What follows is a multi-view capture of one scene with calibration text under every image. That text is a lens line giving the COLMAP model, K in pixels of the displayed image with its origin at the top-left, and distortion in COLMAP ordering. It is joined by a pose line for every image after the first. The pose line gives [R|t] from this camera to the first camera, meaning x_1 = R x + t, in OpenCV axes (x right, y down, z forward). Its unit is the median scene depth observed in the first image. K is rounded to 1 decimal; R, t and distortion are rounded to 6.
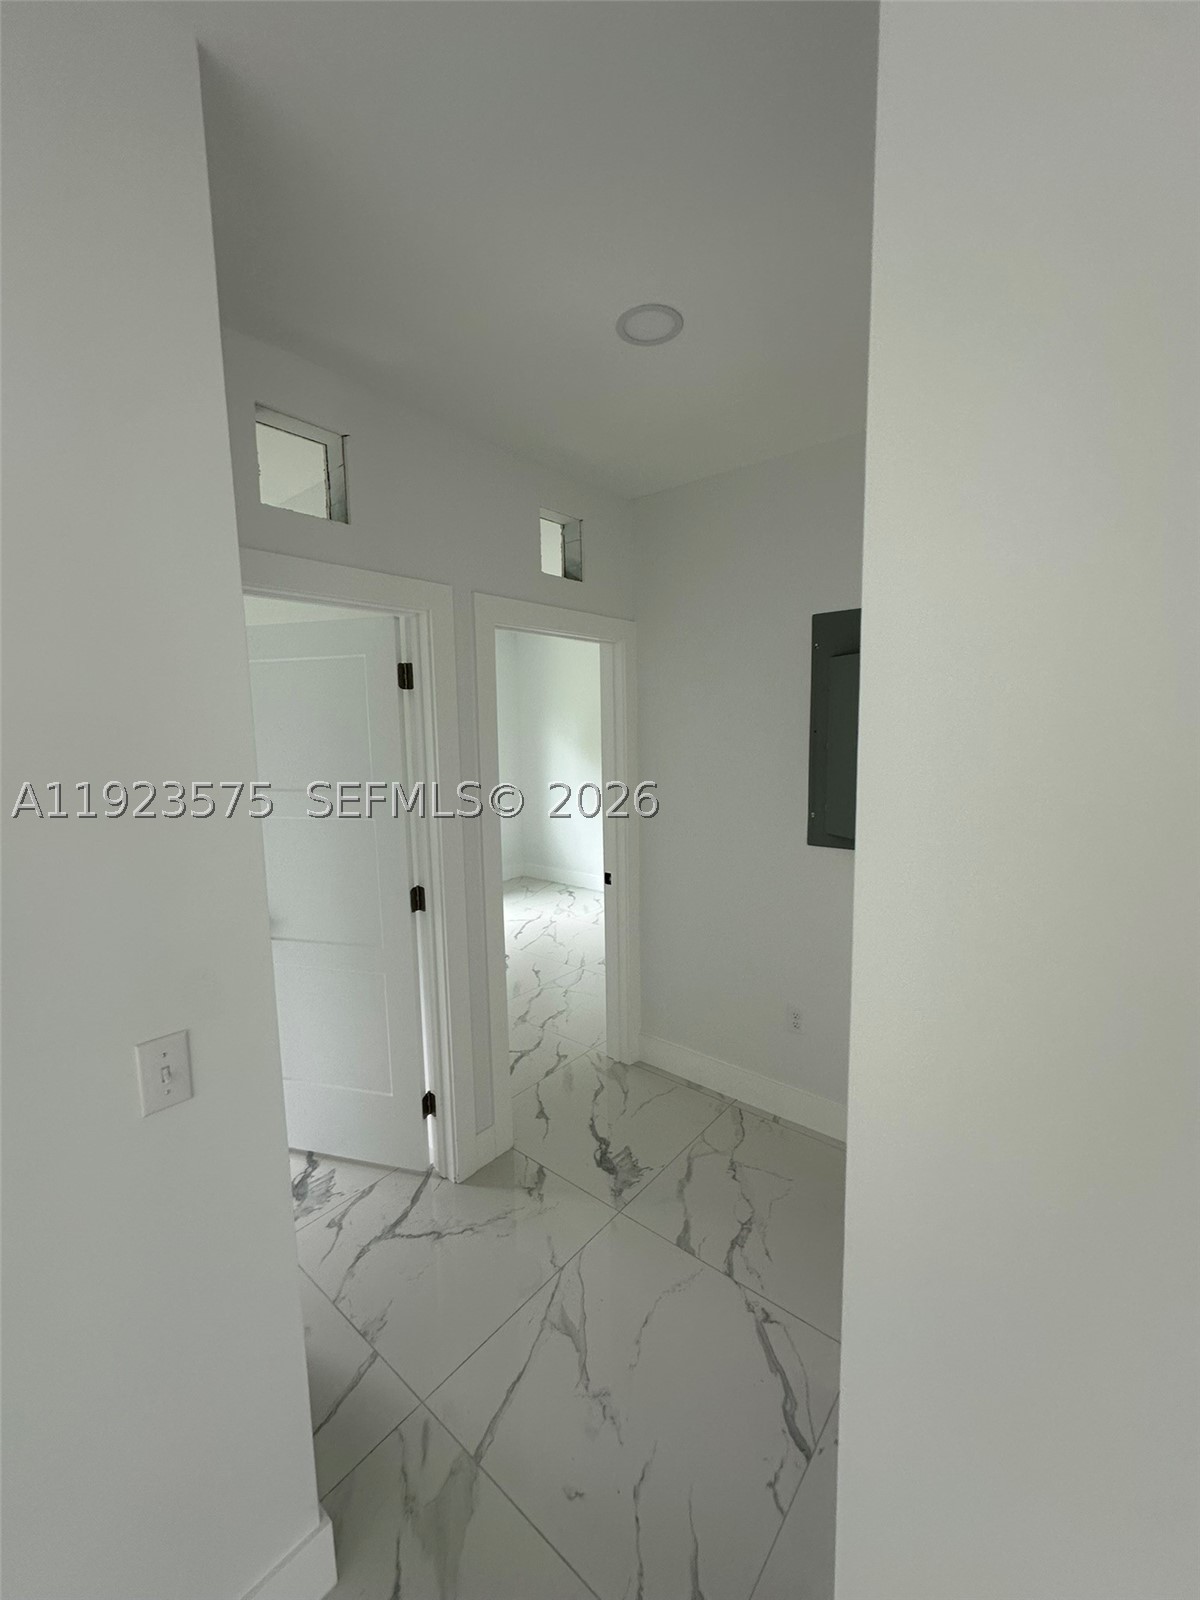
lens RADIAL K [[633.2, 0, 600.0], [0, 633.2, 800.0], [0, 0, 1]] dist [-0.002467, -0.000130]
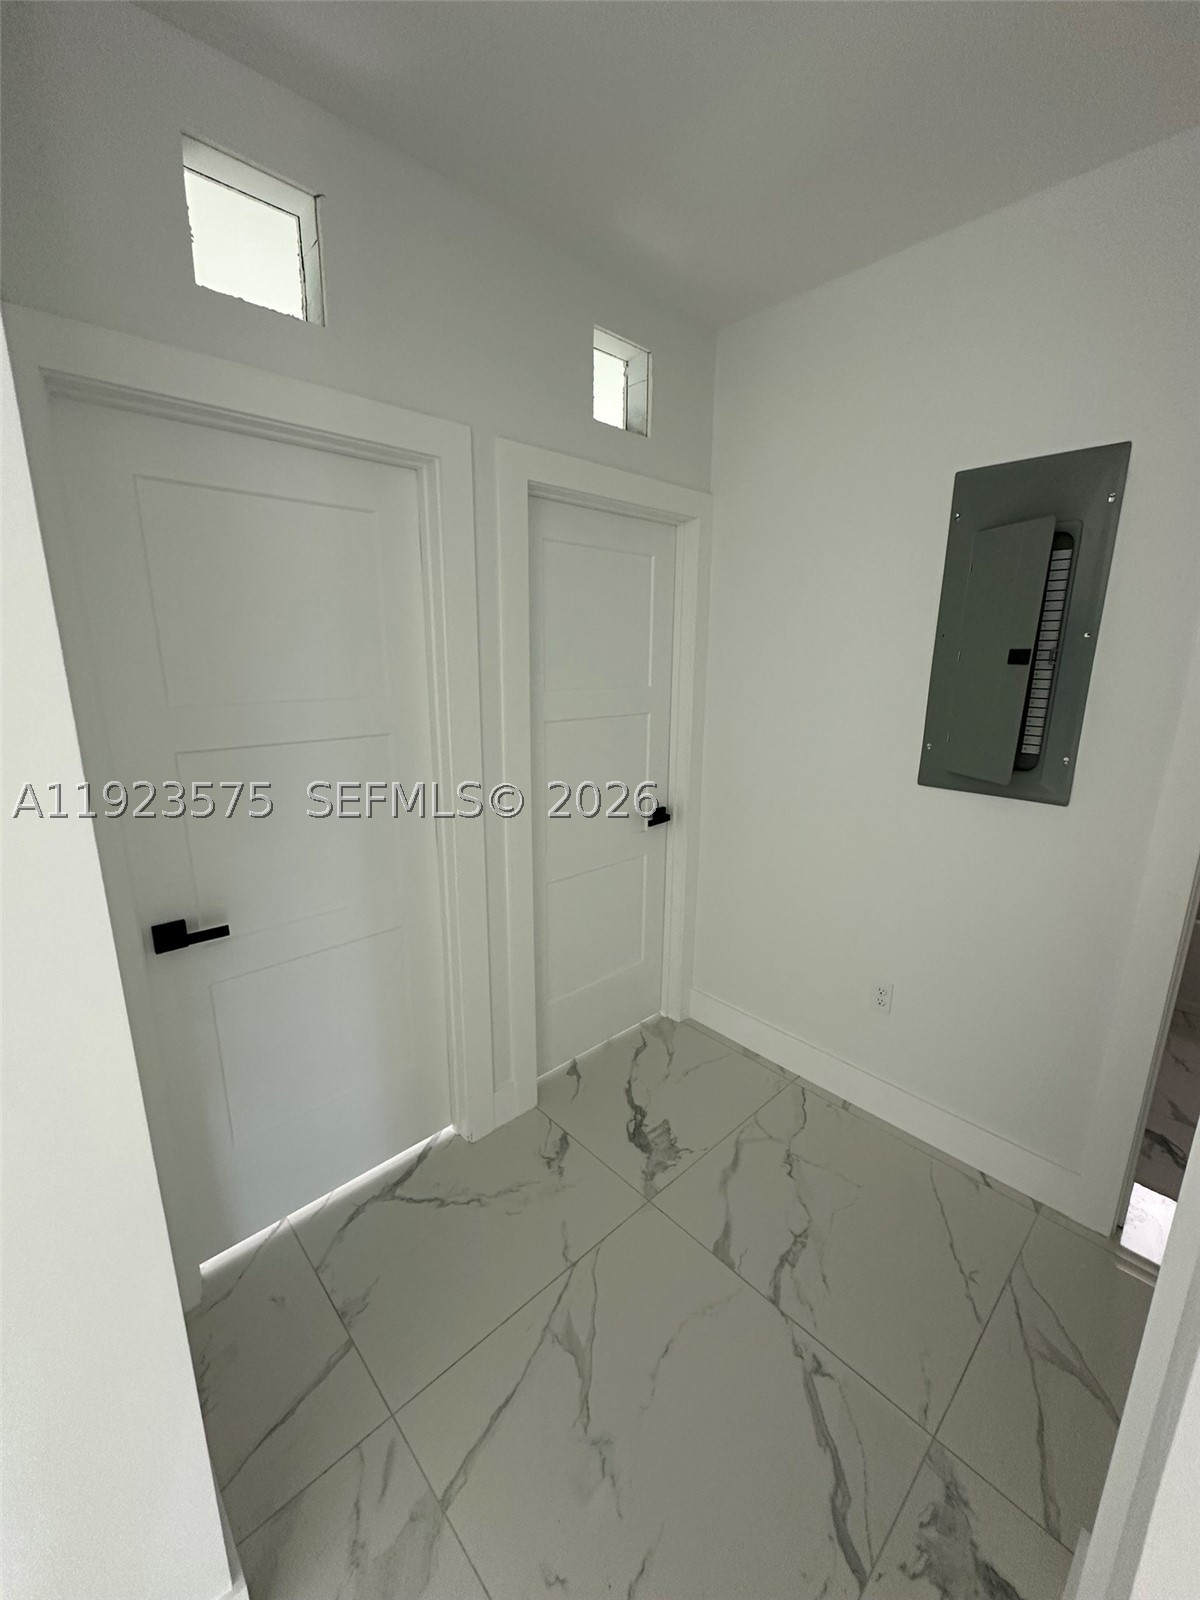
lens RADIAL K [[637.8, 0, 600.0], [0, 637.8, 800.0], [0, 0, 1]] dist [-0.002200, 0.000265]
pose [[0.991816, 0.052741, -0.116272, 0.038313], [-0.039329, 0.992613, 0.114769, 0.018357], [0.121466, -0.109257, 0.986564, 0.210375]]
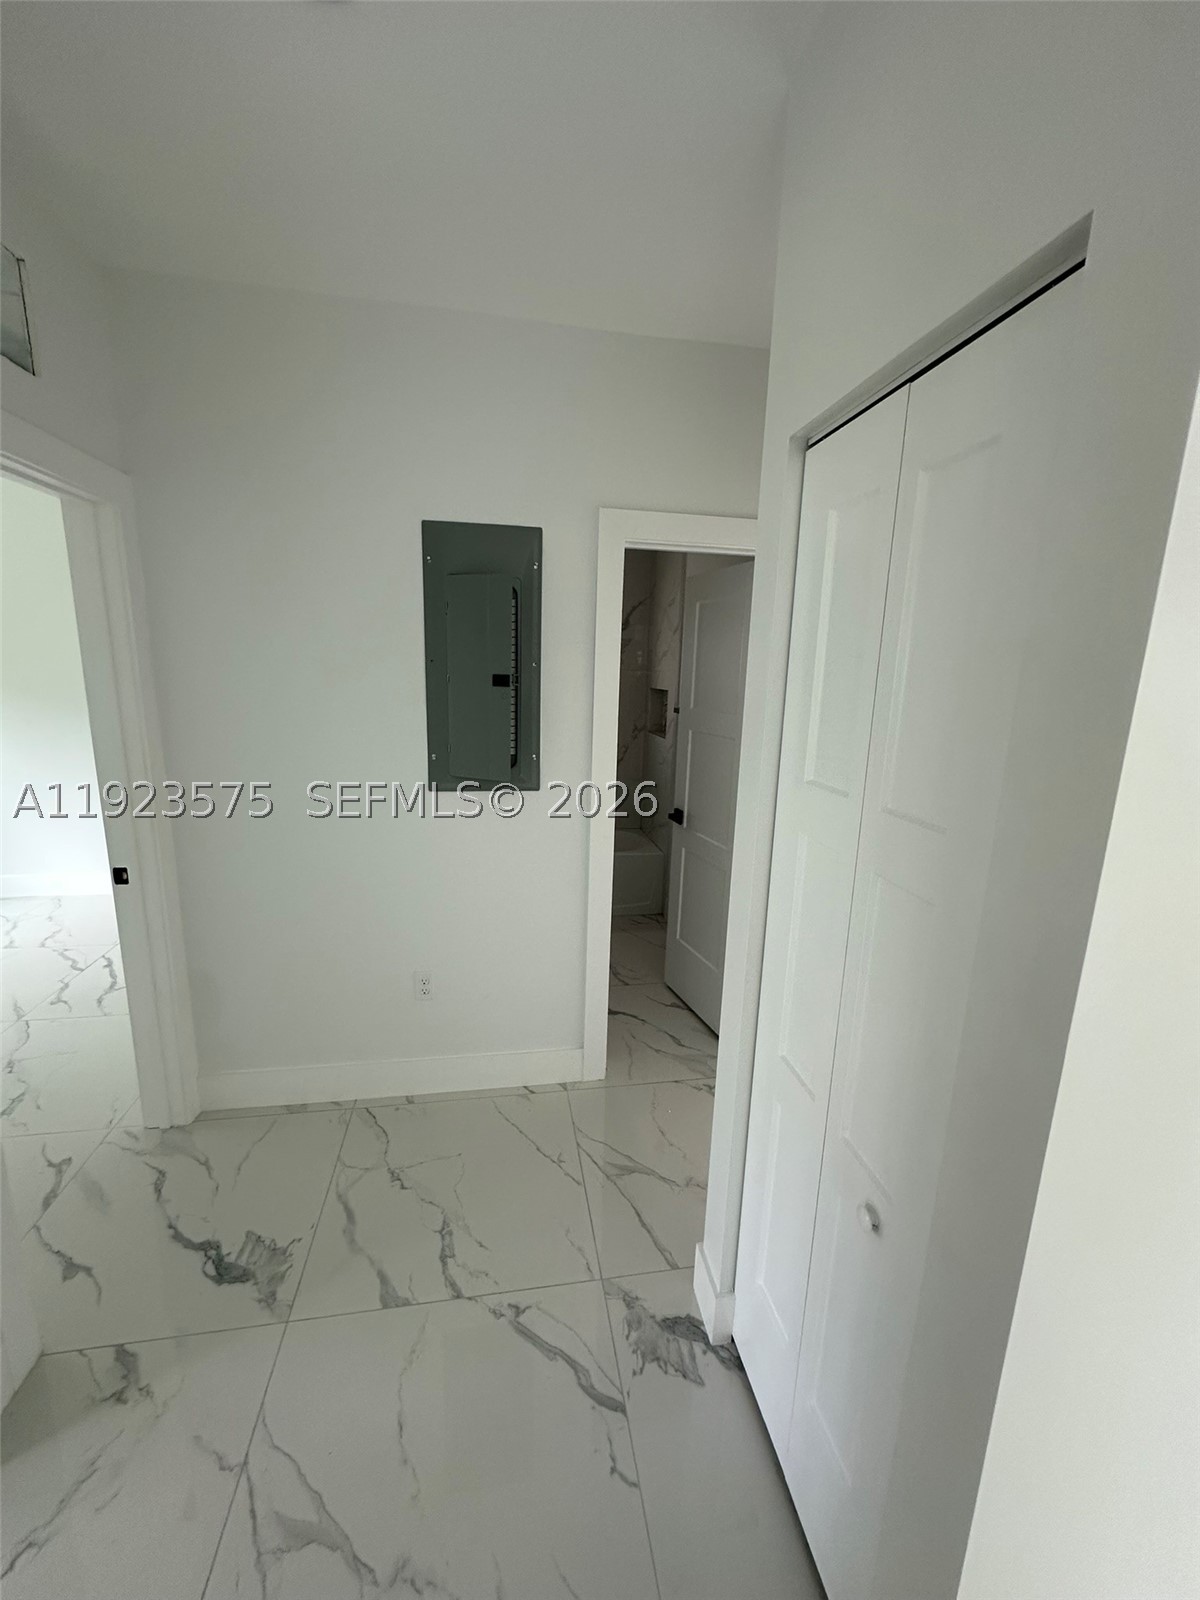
lens RADIAL K [[637.8, 0, 600.0], [0, 637.8, 800.0], [0, 0, 1]] dist [-0.002200, 0.000265]
pose [[0.651406, -0.118255, 0.749457, -0.220295], [0.046215, 0.992129, 0.116377, -0.011018], [-0.757321, -0.041173, 0.651744, 0.289253]]
